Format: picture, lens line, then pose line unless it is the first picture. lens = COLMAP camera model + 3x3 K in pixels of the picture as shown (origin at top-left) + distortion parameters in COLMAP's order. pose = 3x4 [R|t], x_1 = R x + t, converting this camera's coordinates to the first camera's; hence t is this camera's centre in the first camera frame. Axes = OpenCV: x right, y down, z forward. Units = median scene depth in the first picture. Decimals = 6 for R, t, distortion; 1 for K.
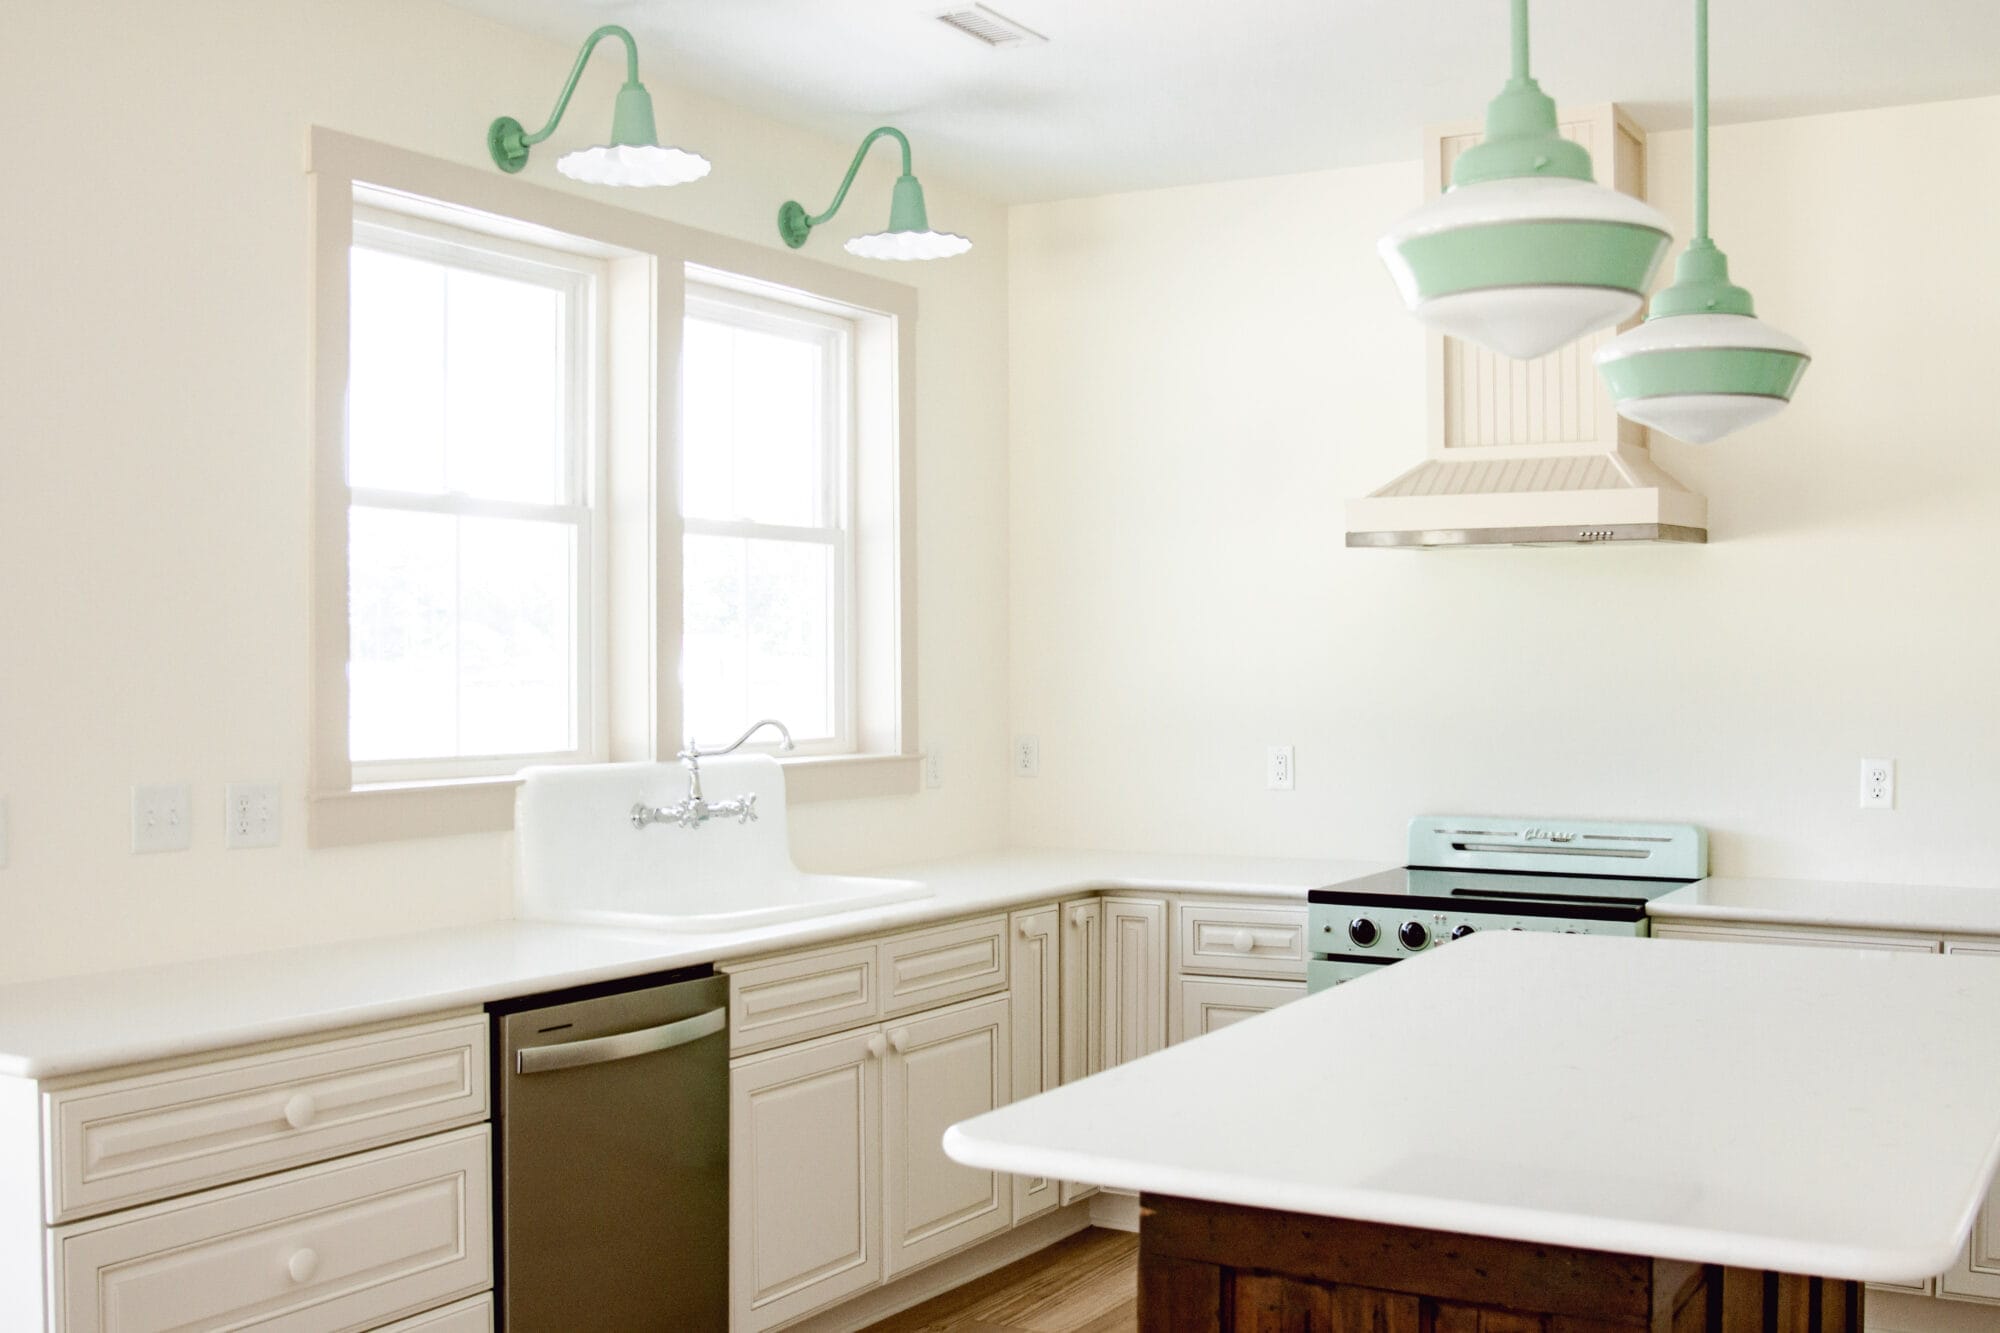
lens RADIAL K [[2136.2, 0, 1001.0], [0, 2136.2, 680.9], [0, 0, 1]] dist [-0.100998, 0.000000]
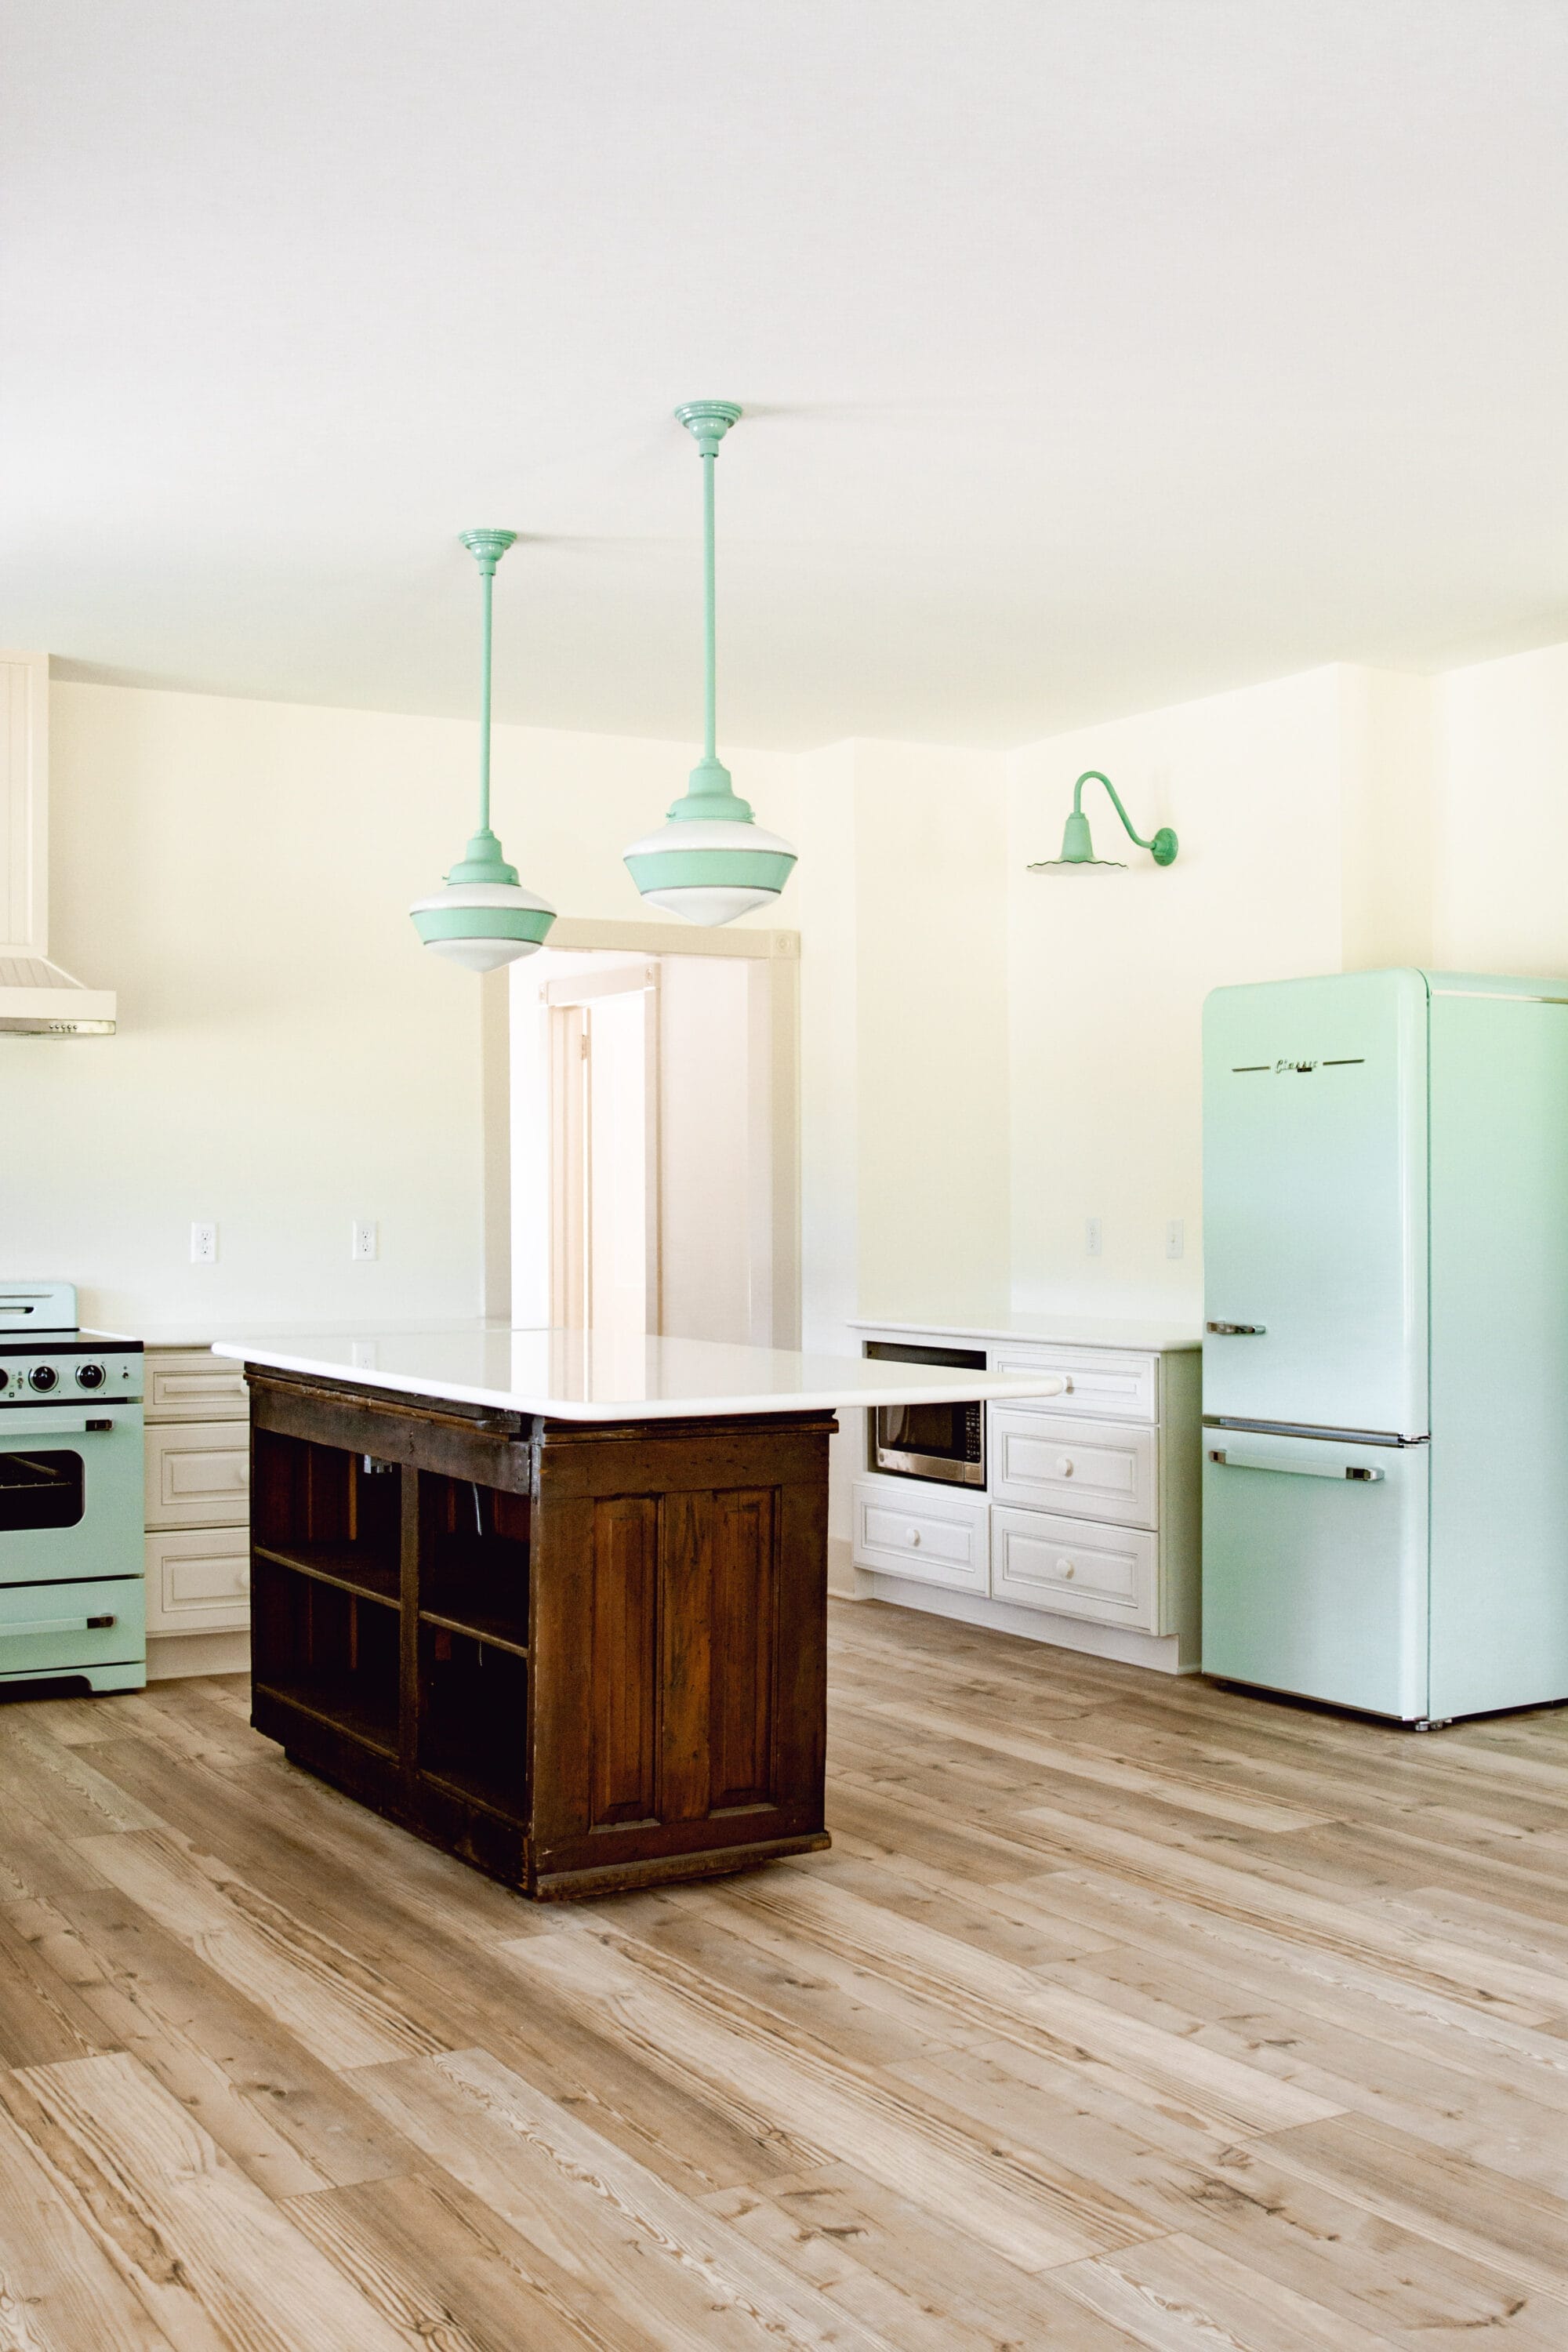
lens RADIAL K [[2483.4, 0, 788.2], [0, 2483.4, 1204.8], [0, 0, 1]] dist [-0.097509, 0.000000]
pose [[0.472805, -0.001552, 0.881166, -0.716819], [0.010174, 0.999941, -0.003697, 0.037138], [-0.881109, 0.010713, 0.472793, 0.013802]]
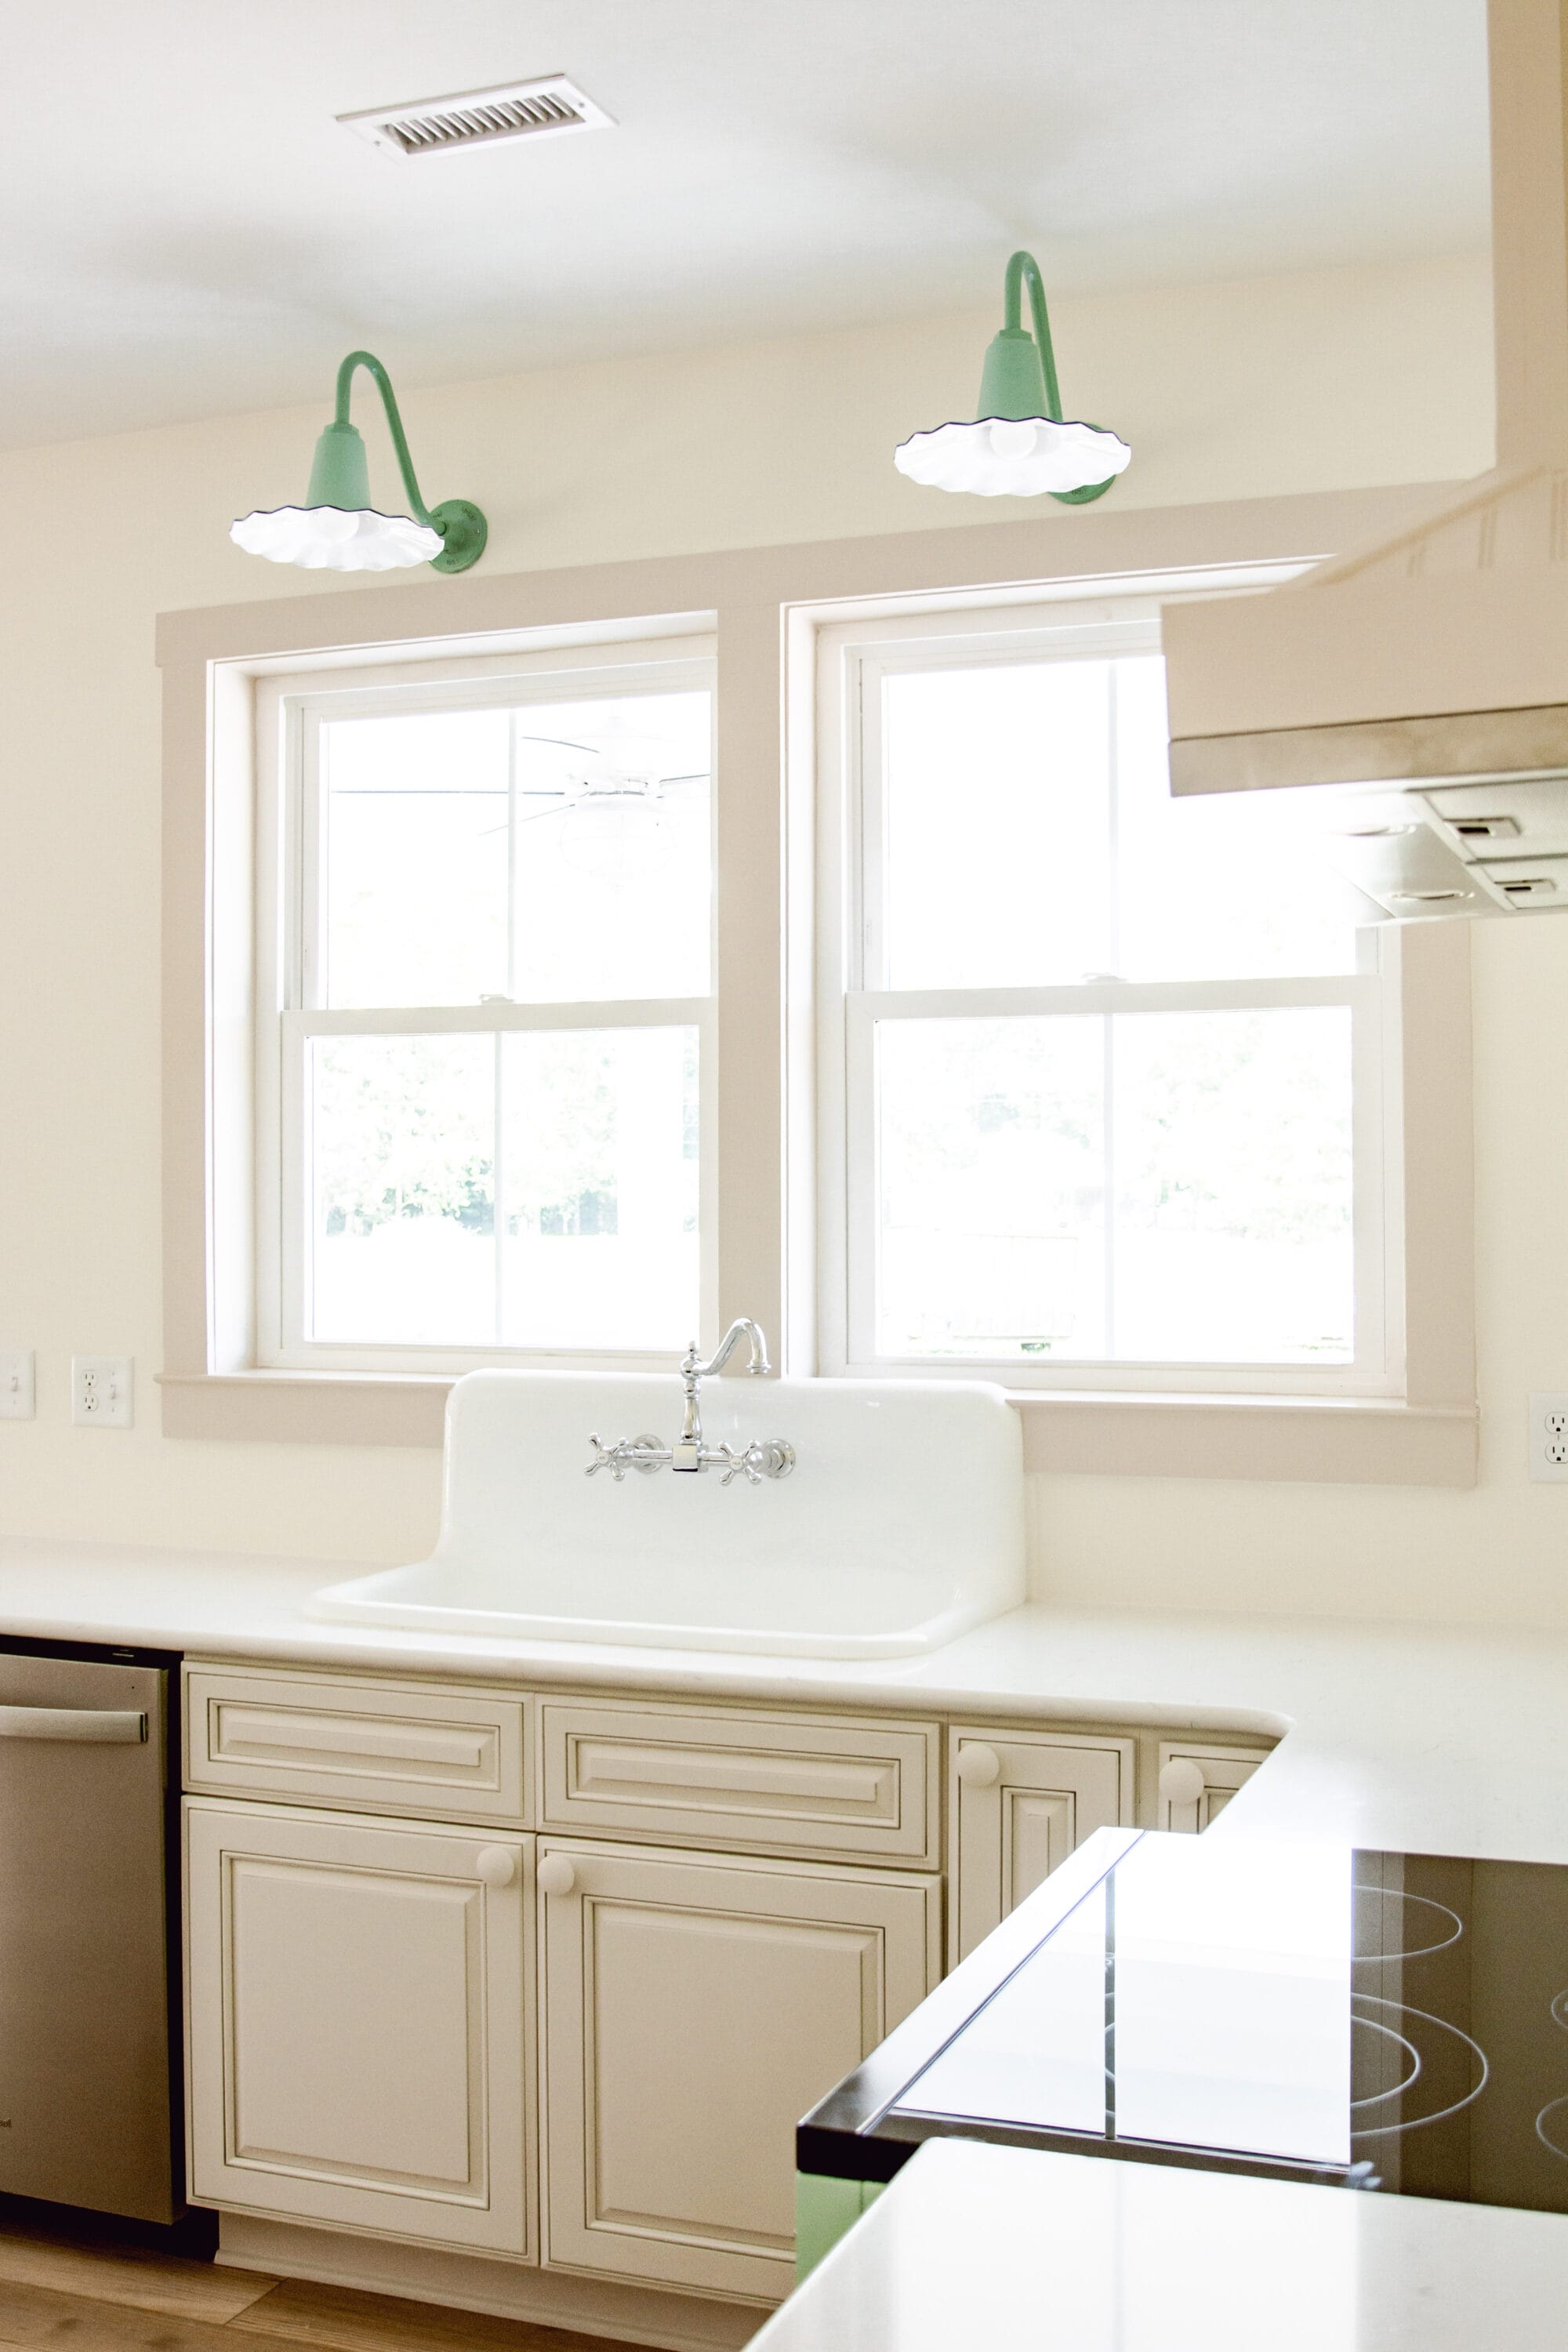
lens RADIAL K [[2428.5, 0, 808.9], [0, 2428.5, 1192.8], [0, 0, 1]] dist [-0.115155, 0.000000]
pose [[0.180910, -0.007590, -0.983470, 0.575173], [-0.008102, 0.999925, -0.009207, -0.011822], [0.983466, 0.009633, 0.180834, 0.887242]]
